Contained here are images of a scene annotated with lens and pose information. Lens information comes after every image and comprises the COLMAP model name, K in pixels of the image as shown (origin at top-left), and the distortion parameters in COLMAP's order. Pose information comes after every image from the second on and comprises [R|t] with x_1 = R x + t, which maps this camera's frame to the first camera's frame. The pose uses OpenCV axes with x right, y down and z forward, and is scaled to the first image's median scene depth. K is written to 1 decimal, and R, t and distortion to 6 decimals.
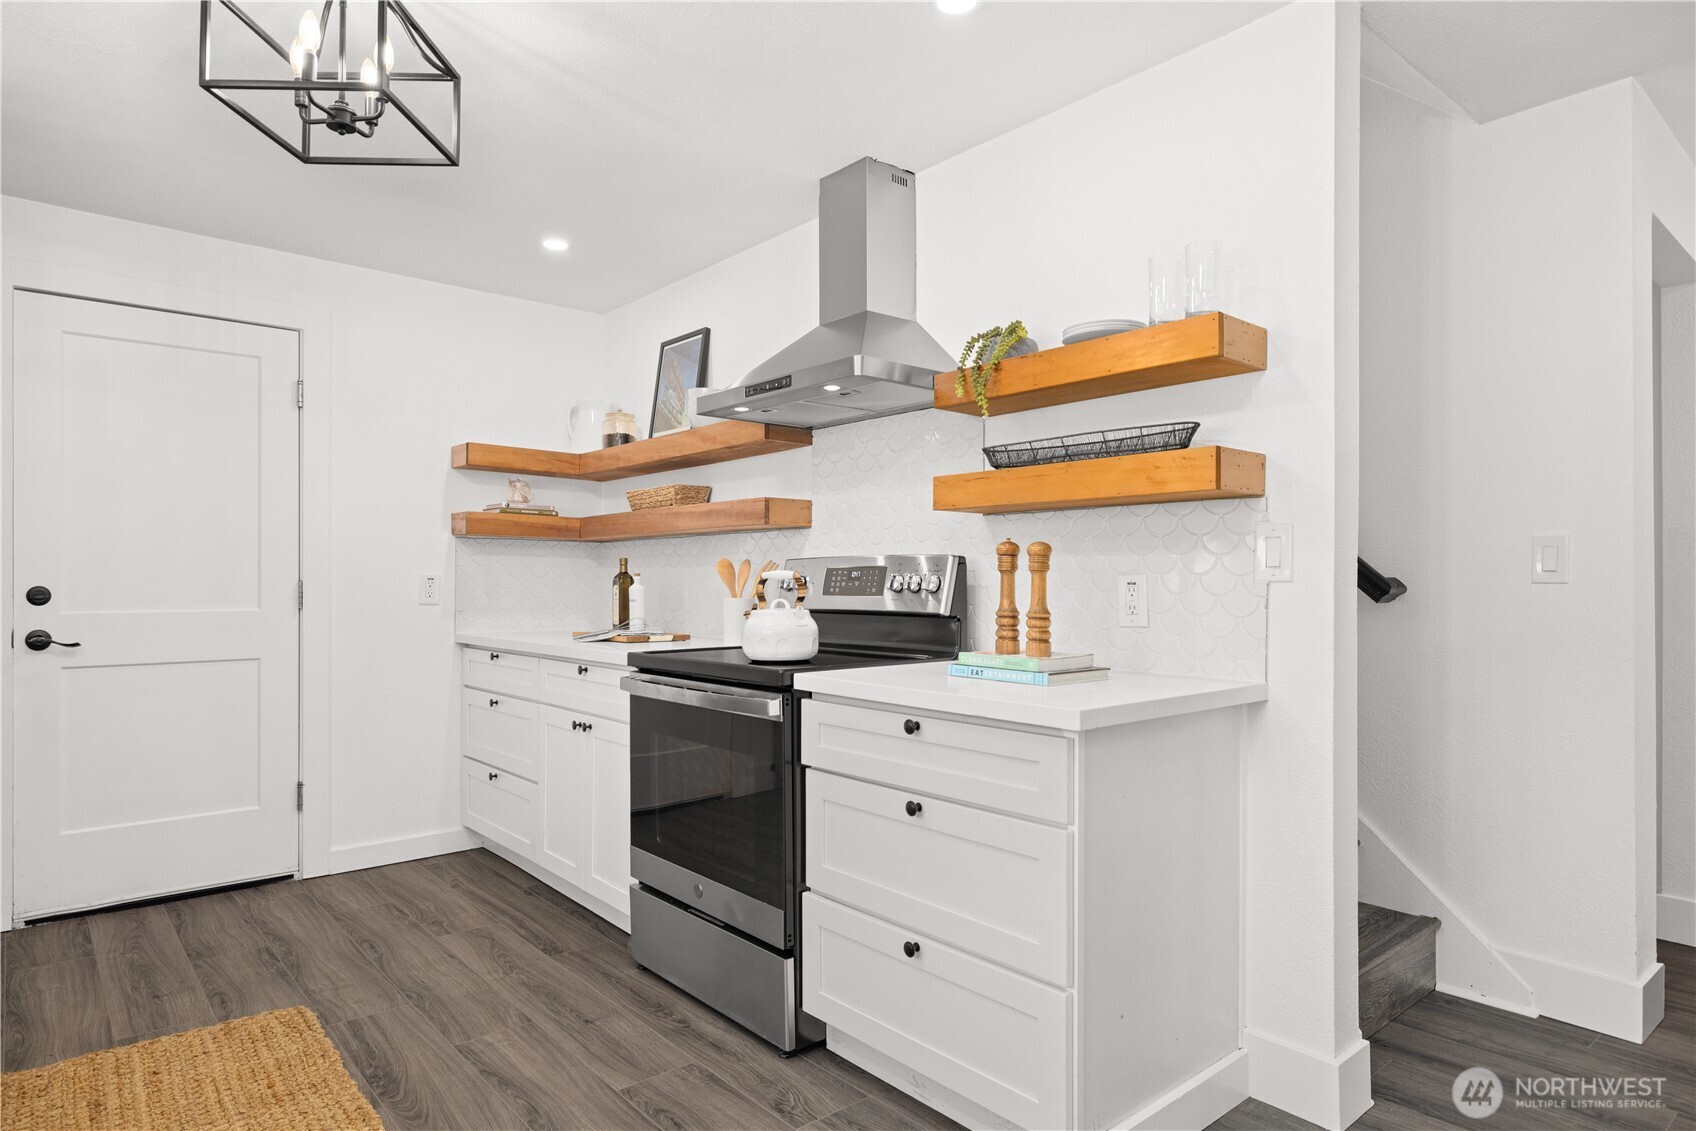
lens RADIAL K [[983.5, 0, 852.6], [0, 983.5, 576.9], [0, 0, 1]] dist [0.002603, -0.000026]
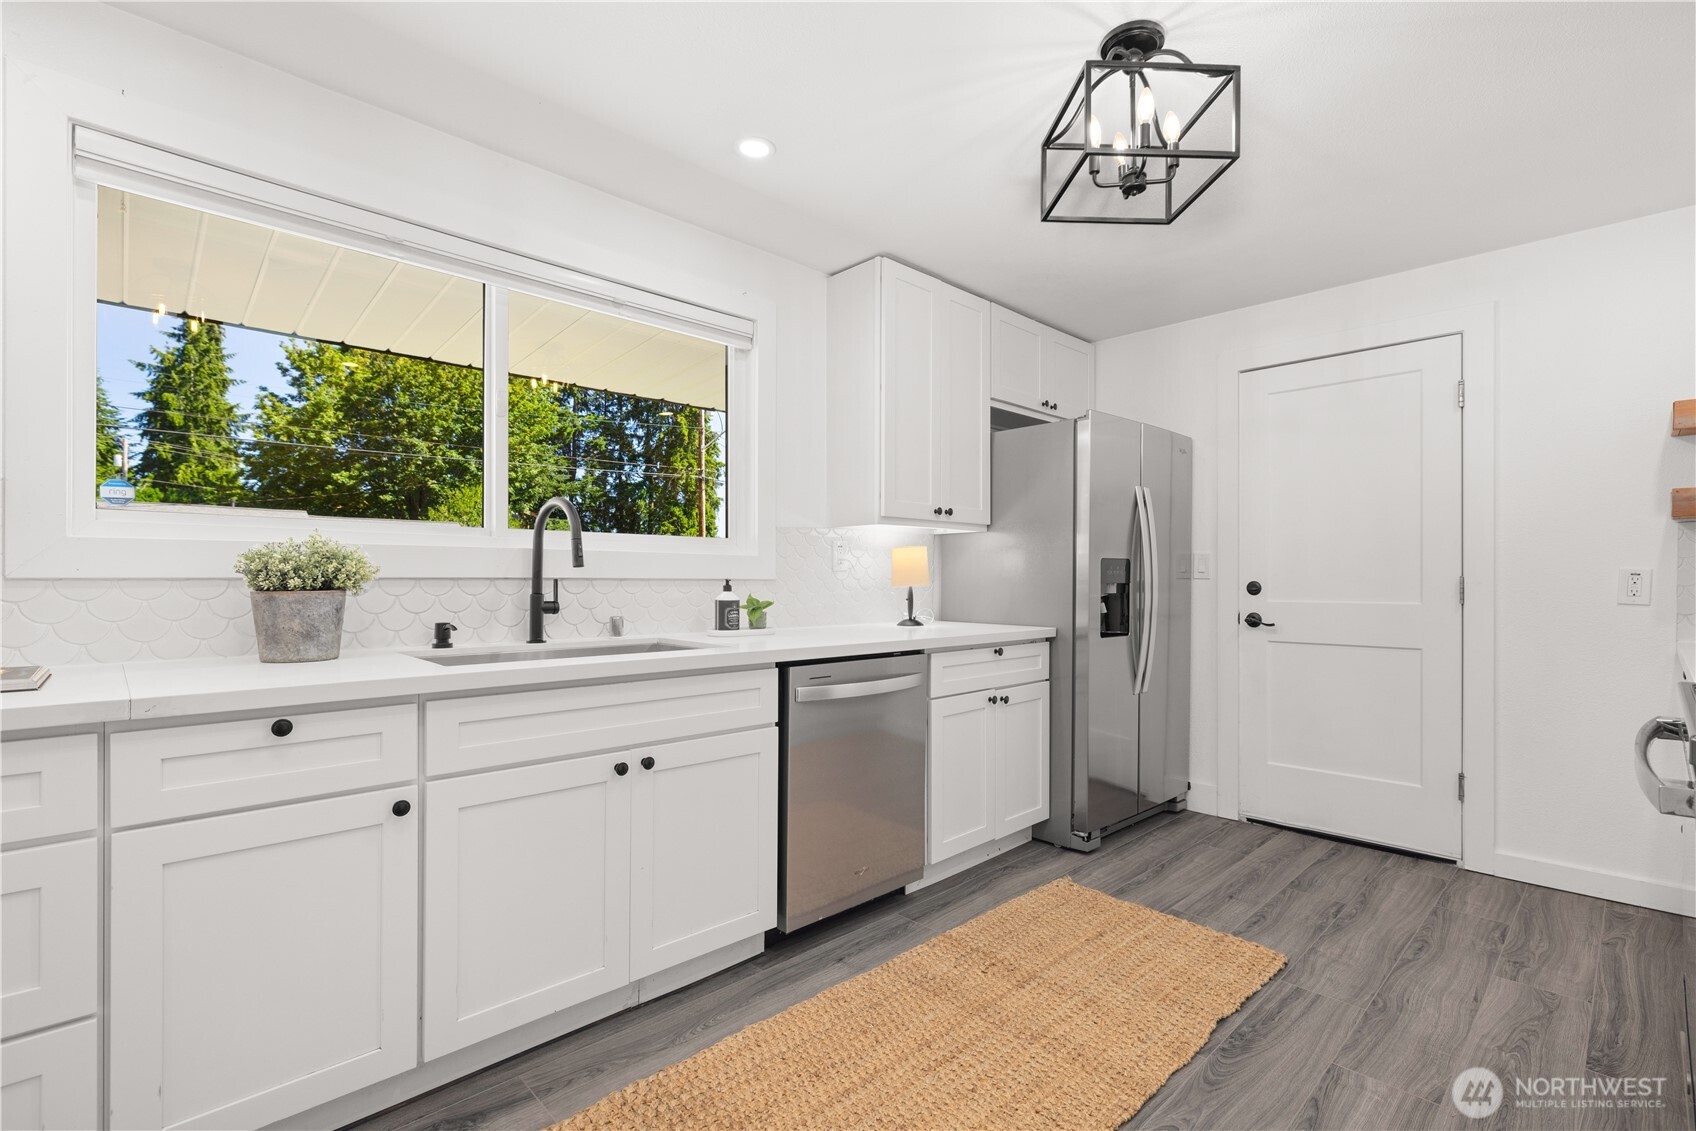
lens RADIAL K [[775.4, 0, 854.5], [0, 775.4, 578.7], [0, 0, 1]] dist [-0.002036, 0.000181]
pose [[0.063382, -0.000867, -0.997989, 0.238135], [0.003989, 0.999992, -0.000616, 0.004385], [0.997981, -0.003942, 0.063385, 0.373860]]
